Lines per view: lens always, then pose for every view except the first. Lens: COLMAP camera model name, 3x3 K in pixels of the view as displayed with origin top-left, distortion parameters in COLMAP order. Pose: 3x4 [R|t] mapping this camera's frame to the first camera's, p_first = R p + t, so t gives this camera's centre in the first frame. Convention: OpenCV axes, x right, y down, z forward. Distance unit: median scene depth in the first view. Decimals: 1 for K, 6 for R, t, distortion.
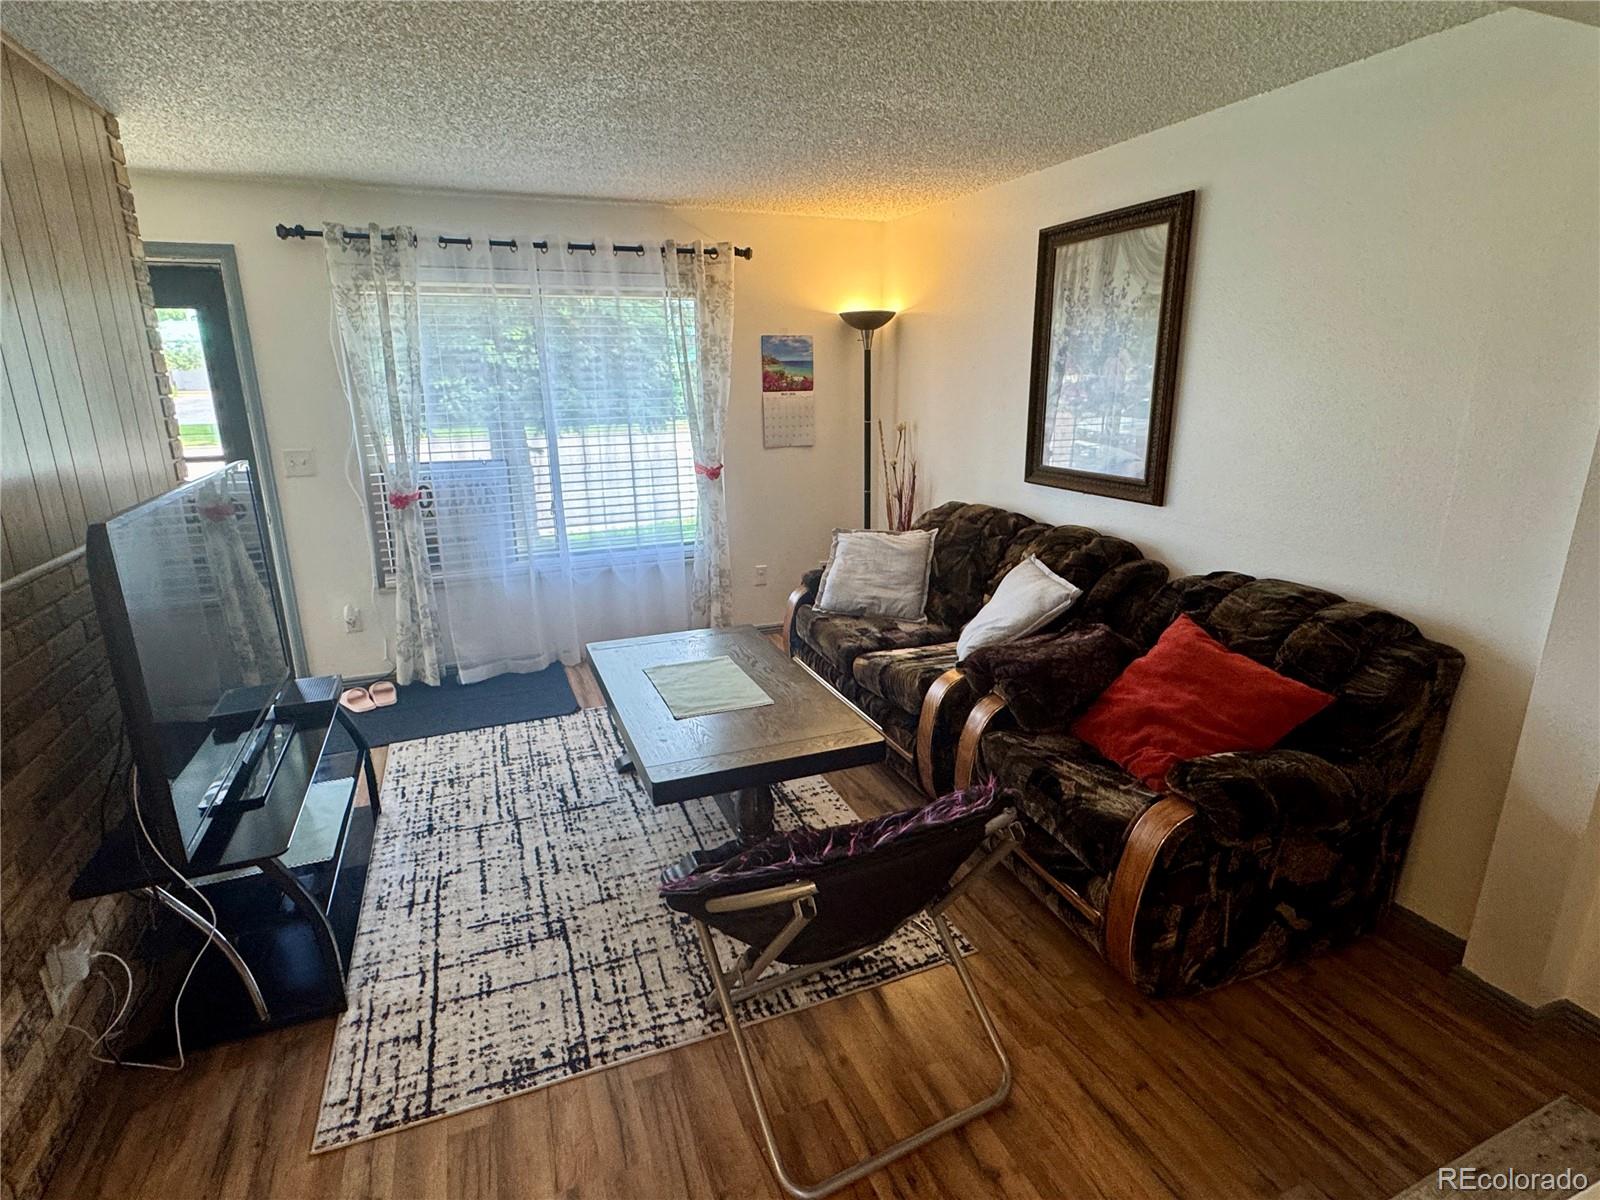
lens RADIAL K [[822.4, 0, 802.0], [0, 822.4, 602.8], [0, 0, 1]] dist [-0.003075, 0.001096]
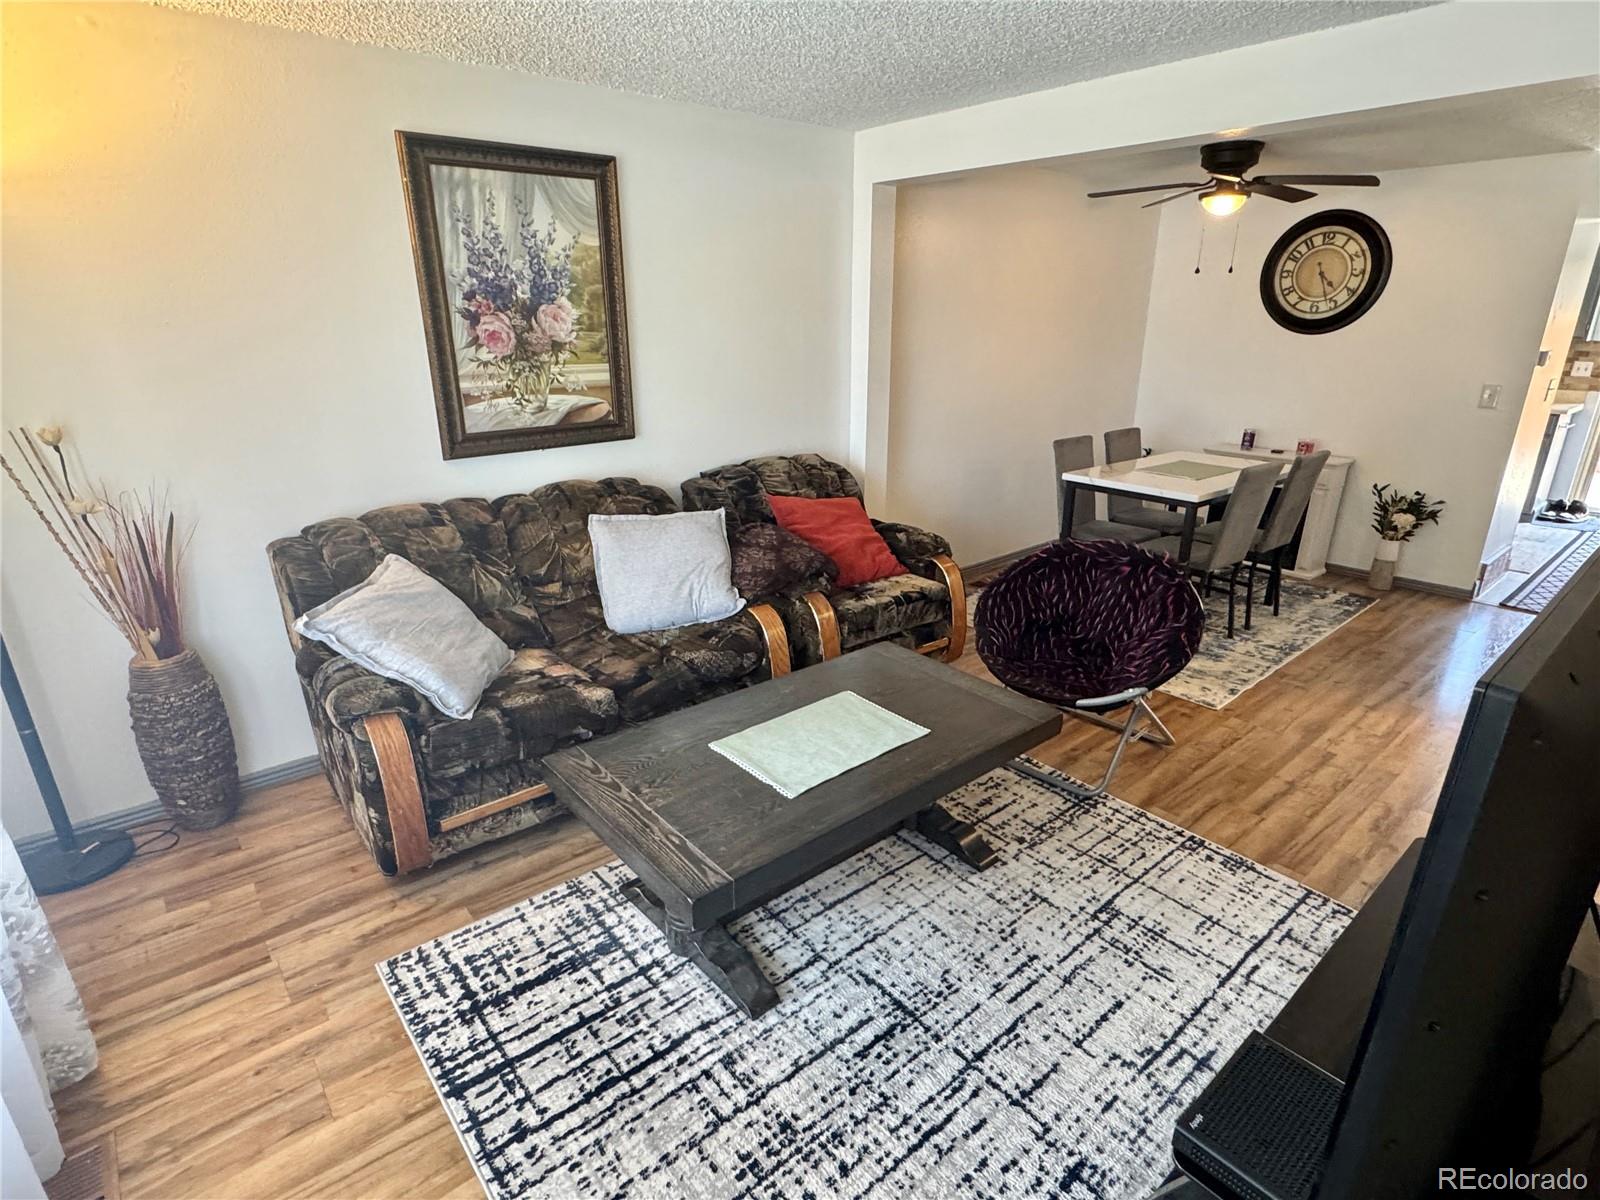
lens RADIAL K [[822.4, 0, 800.5], [0, 822.4, 603.6], [0, 0, 1]] dist [-0.003075, 0.001096]
pose [[-0.310490, -0.307608, 0.899429, -0.875151], [0.259726, 0.882737, 0.391559, -0.360335], [-0.914406, 0.355180, -0.194187, 1.294977]]
